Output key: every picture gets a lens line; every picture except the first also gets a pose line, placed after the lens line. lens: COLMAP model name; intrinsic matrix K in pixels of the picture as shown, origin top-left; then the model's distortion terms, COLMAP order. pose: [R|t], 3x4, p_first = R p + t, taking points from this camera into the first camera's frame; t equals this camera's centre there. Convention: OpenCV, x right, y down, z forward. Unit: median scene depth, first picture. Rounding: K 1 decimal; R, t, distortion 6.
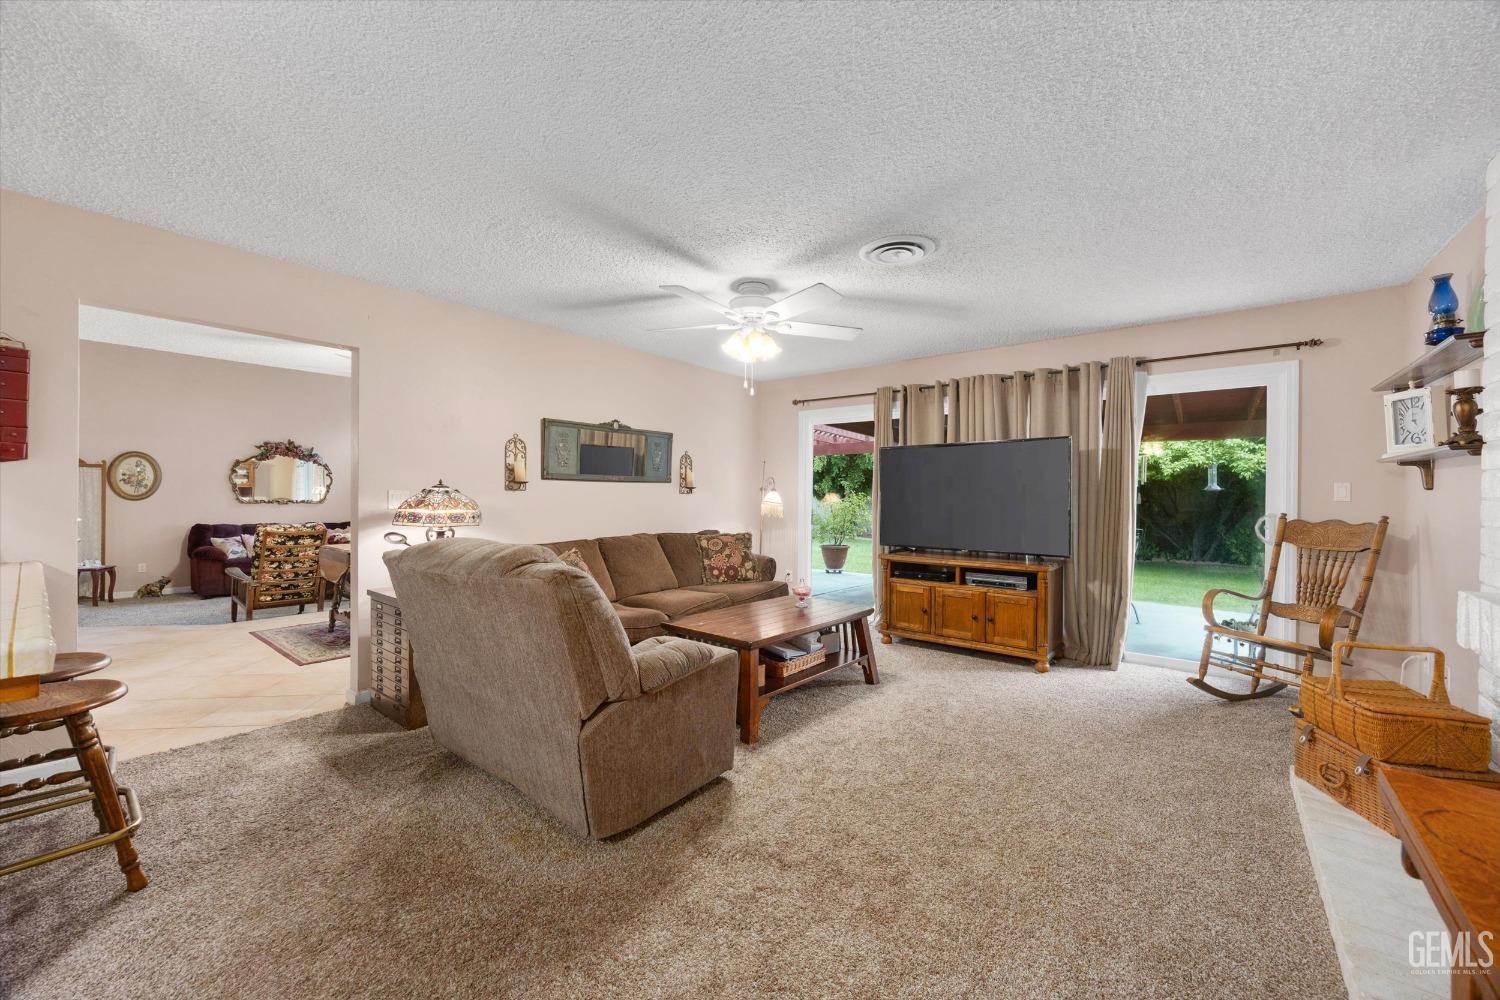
lens RADIAL K [[582.3, 0, 745.2], [0, 582.3, 501.5], [0, 0, 1]] dist [-0.000666, 0.001106]
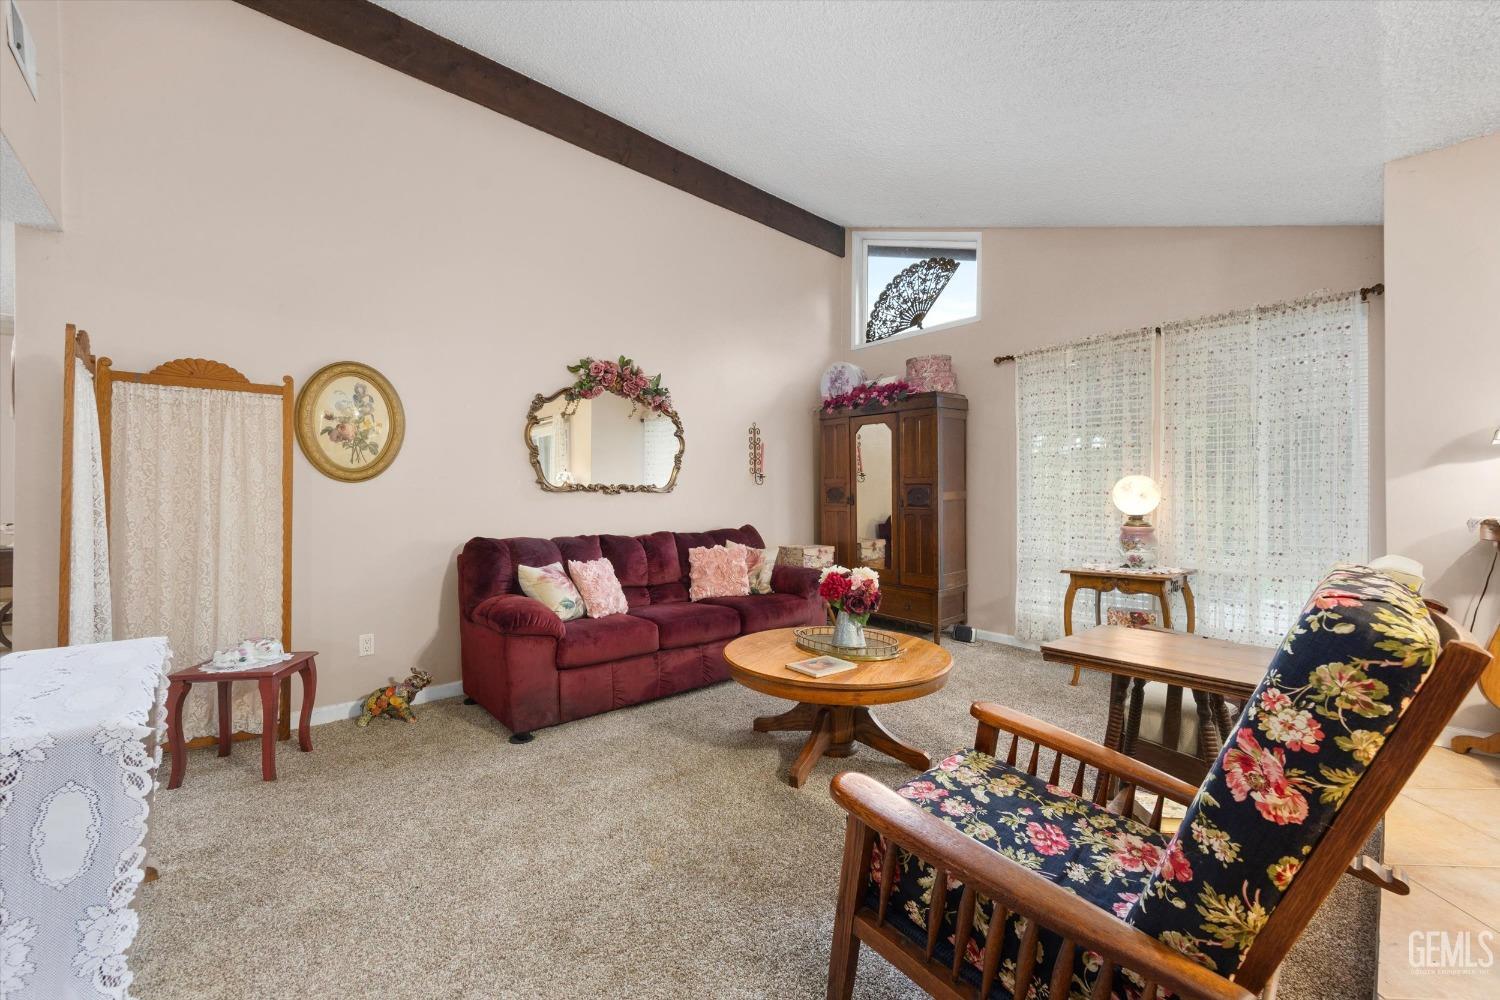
lens RADIAL K [[582.3, 0, 751.9], [0, 582.3, 500.7], [0, 0, 1]] dist [-0.000666, 0.001106]
pose [[0.986926, -0.002262, -0.161159, -1.255475], [0.002624, 0.999994, 0.002033, 0.020970], [0.161153, -0.002430, 0.986926, 1.142159]]
